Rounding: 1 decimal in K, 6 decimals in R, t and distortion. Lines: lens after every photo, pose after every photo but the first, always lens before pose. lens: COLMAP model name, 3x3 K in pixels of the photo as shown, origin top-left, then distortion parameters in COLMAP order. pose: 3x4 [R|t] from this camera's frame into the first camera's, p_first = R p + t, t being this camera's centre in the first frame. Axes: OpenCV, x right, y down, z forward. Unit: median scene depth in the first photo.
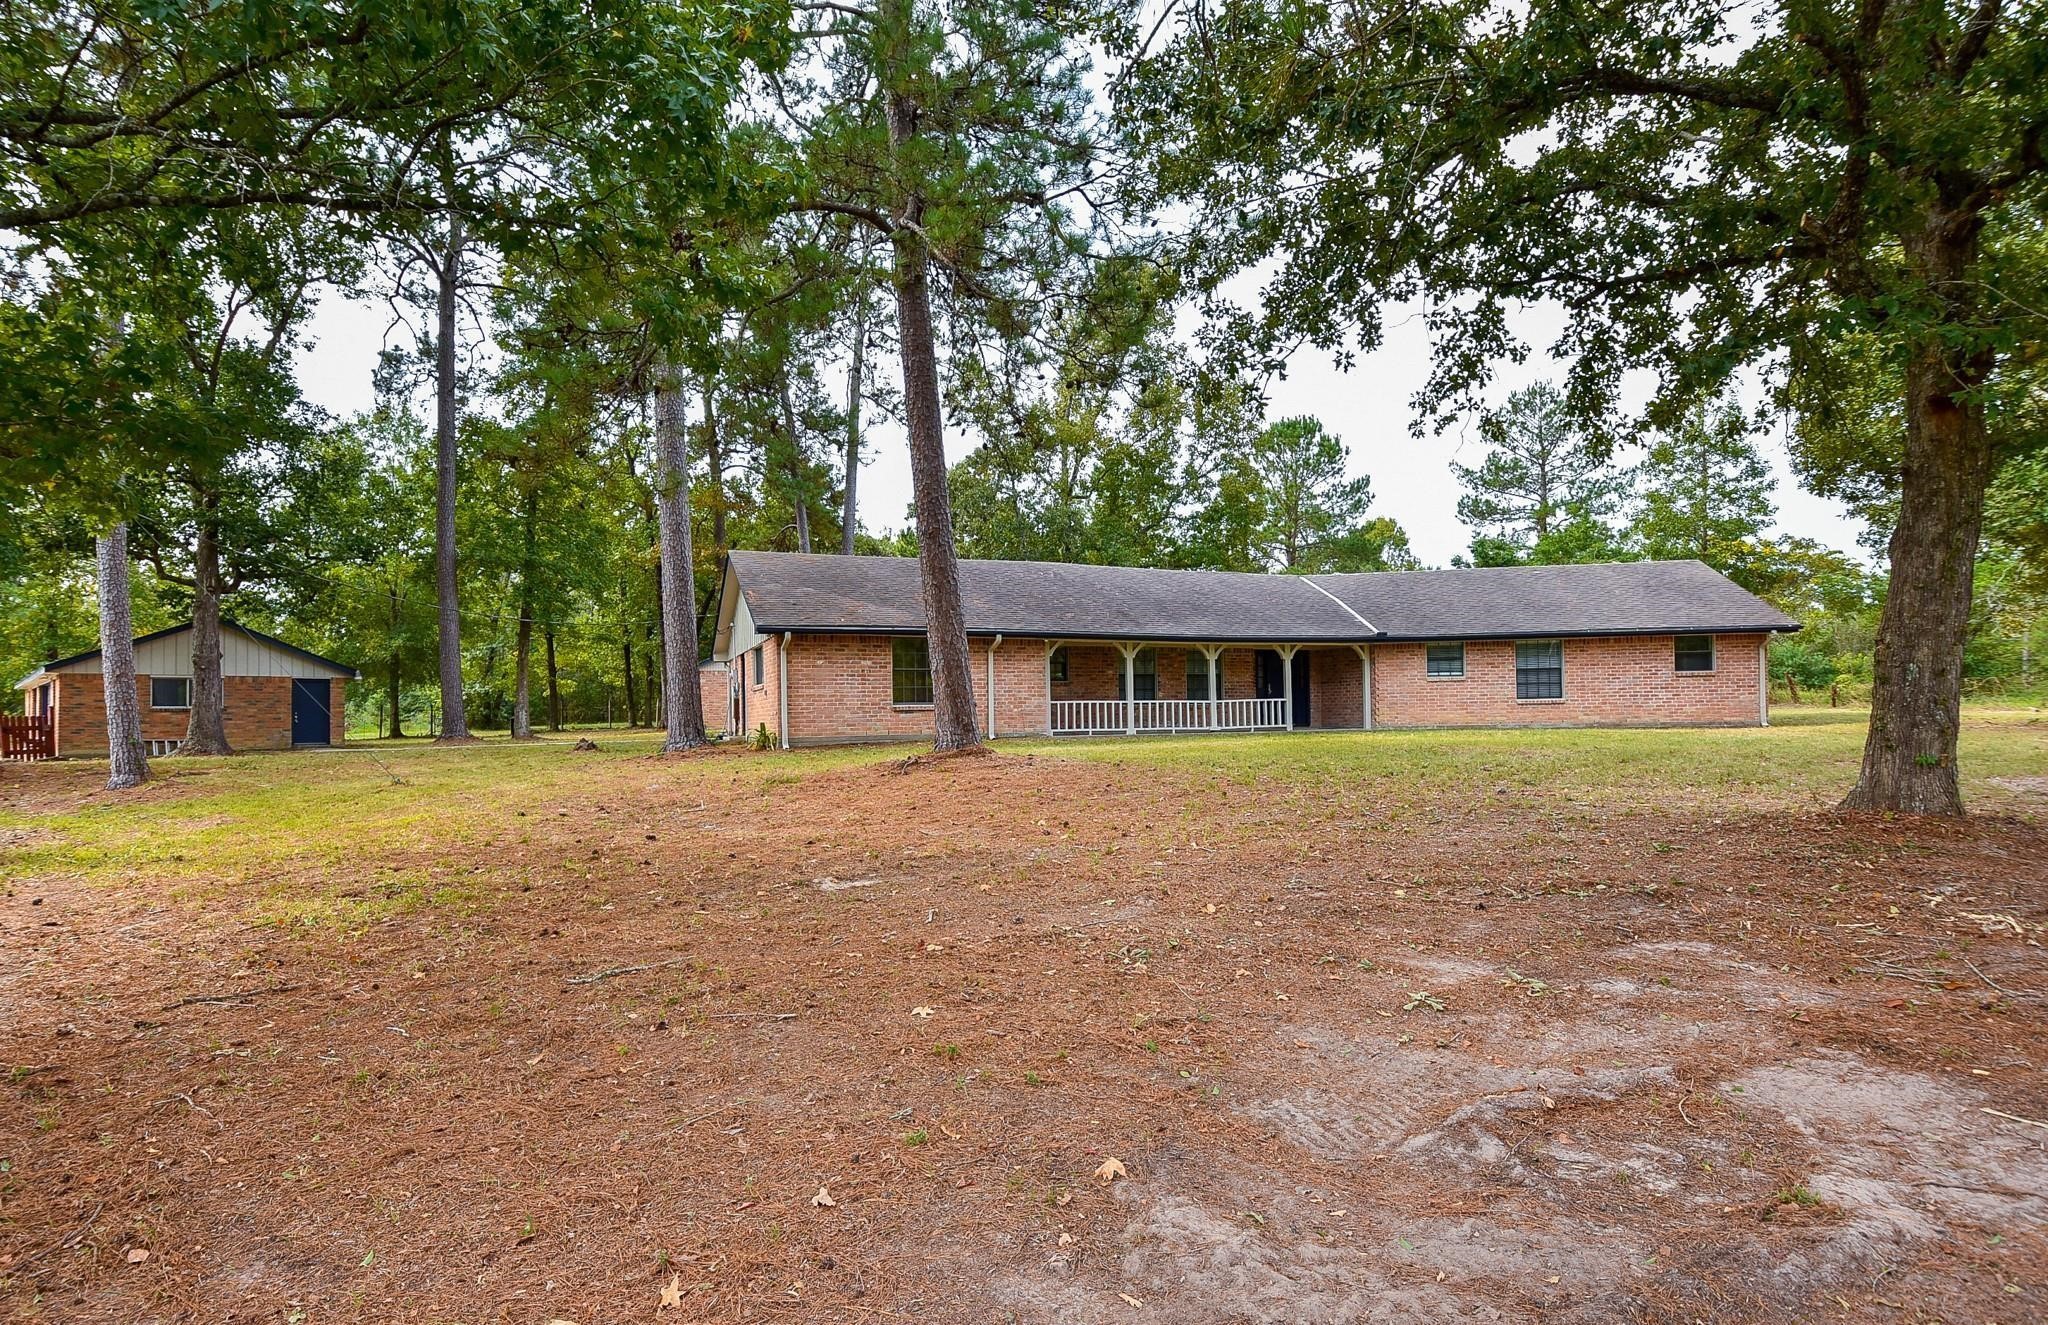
lens RADIAL K [[1010.3, 0, 1023.9], [0, 1010.3, 675.7], [0, 0, 1]] dist [0.000094, -0.000026]
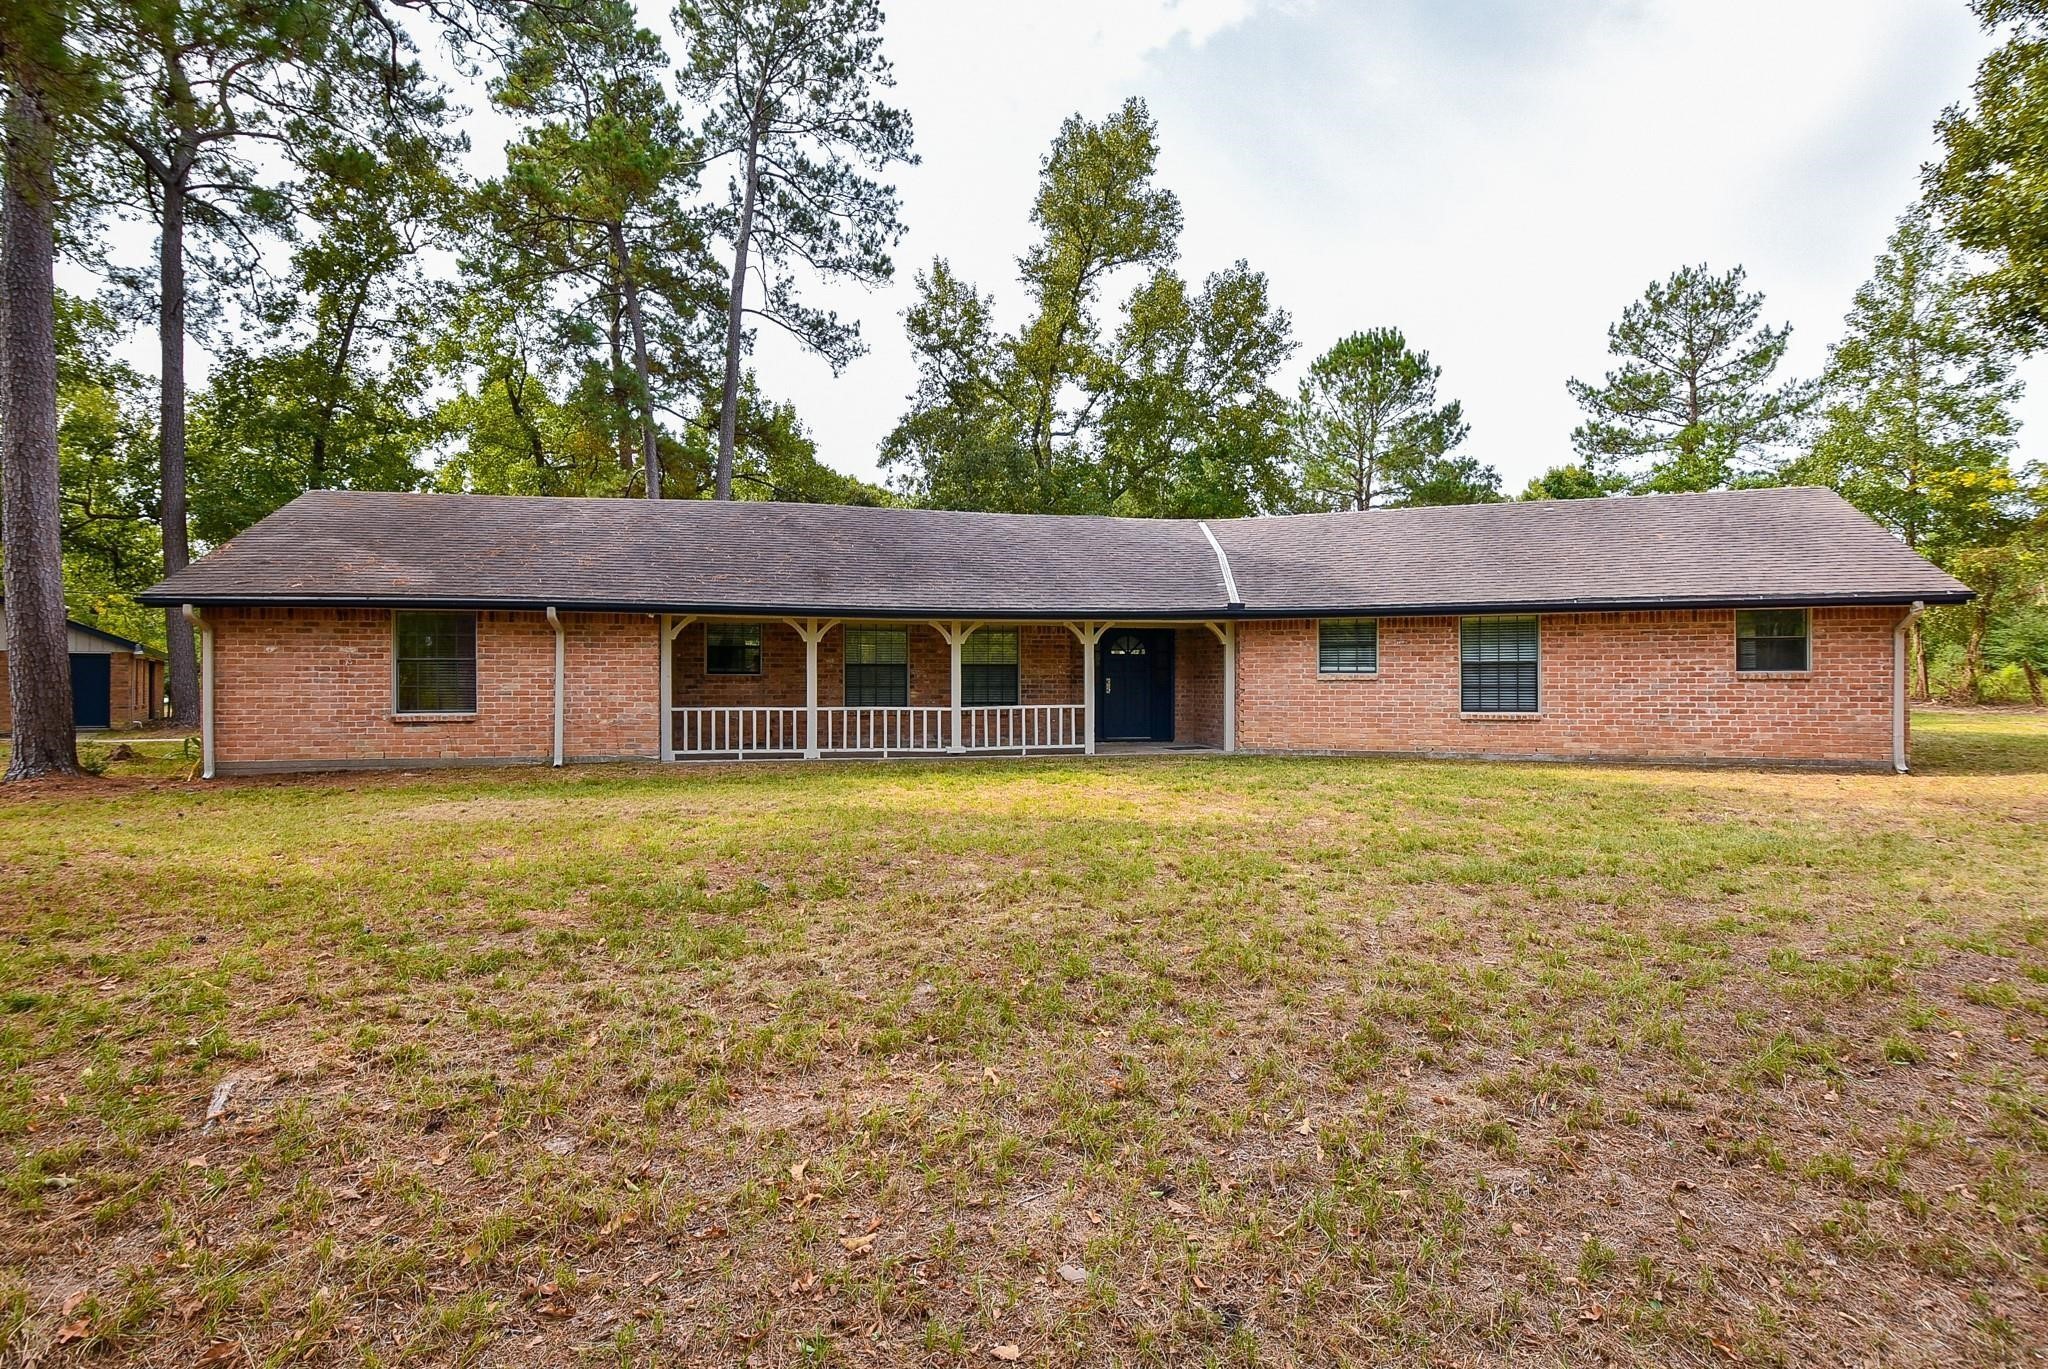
lens RADIAL K [[1021.5, 0, 1024.0], [0, 1021.5, 669.1], [0, 0, 1]] dist [-0.020790, -0.000537]
pose [[0.984853, 0.011933, -0.172981, 0.323214], [-0.007001, 0.999552, 0.029090, -0.018661], [0.173251, -0.027438, 0.984495, 0.334595]]
